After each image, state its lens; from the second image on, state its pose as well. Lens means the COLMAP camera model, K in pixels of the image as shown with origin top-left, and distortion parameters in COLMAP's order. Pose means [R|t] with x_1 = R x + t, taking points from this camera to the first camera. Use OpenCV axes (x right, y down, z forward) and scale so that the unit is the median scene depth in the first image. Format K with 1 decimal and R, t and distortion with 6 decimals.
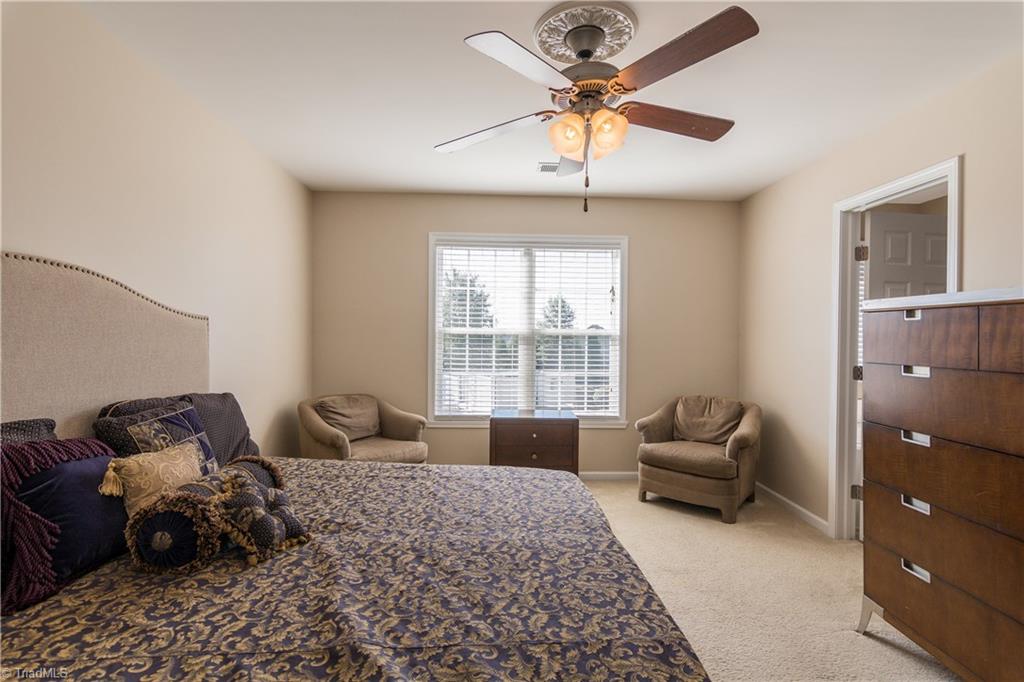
lens RADIAL K [[493.5, 0, 510.7], [0, 493.5, 337.6], [0, 0, 1]] dist [-0.004477, 0.000957]
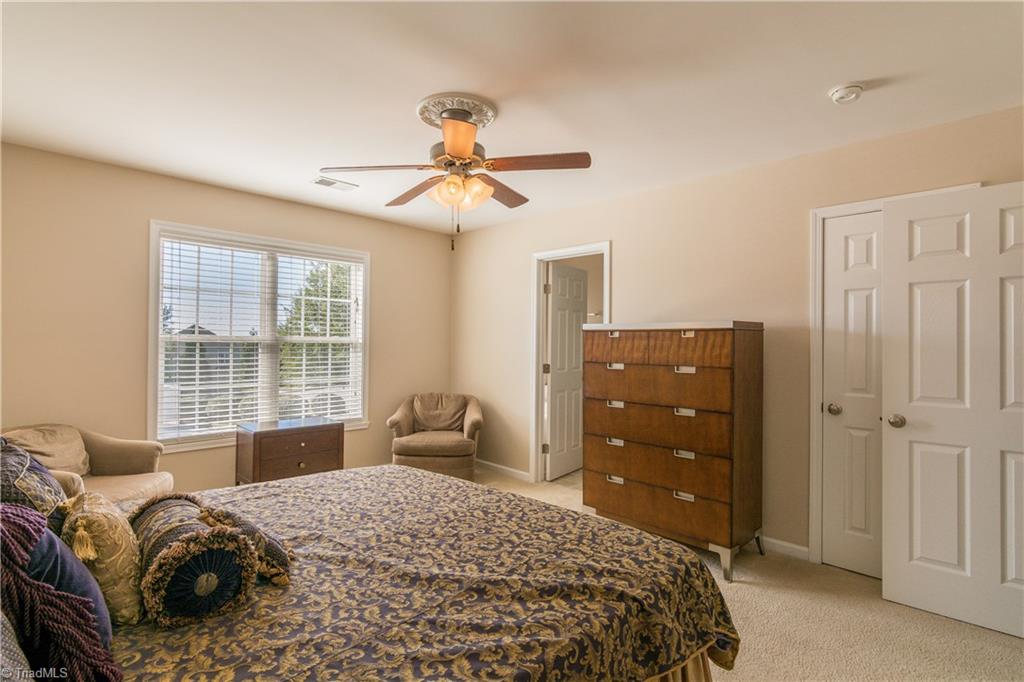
lens RADIAL K [[493.5, 0, 510.7], [0, 493.5, 337.6], [0, 0, 1]] dist [-0.004477, 0.000957]
pose [[0.730052, 0.003326, 0.683384, -0.438438], [0.000023, 0.999988, -0.004891, -0.017123], [-0.683392, 0.003586, 0.730043, -0.022589]]
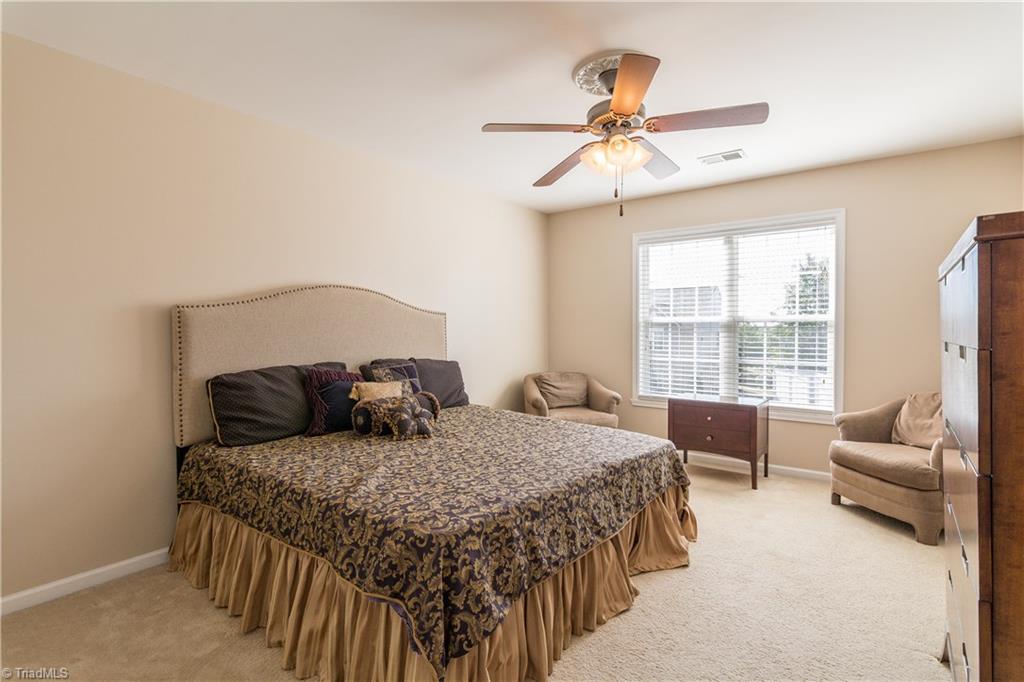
lens RADIAL K [[493.5, 0, 510.7], [0, 493.5, 337.6], [0, 0, 1]] dist [-0.004477, 0.000957]
pose [[0.772308, -0.000128, -0.635248, 0.518198], [0.005105, 0.999969, 0.006004, 0.027009], [0.635228, -0.007880, 0.772285, -0.090800]]
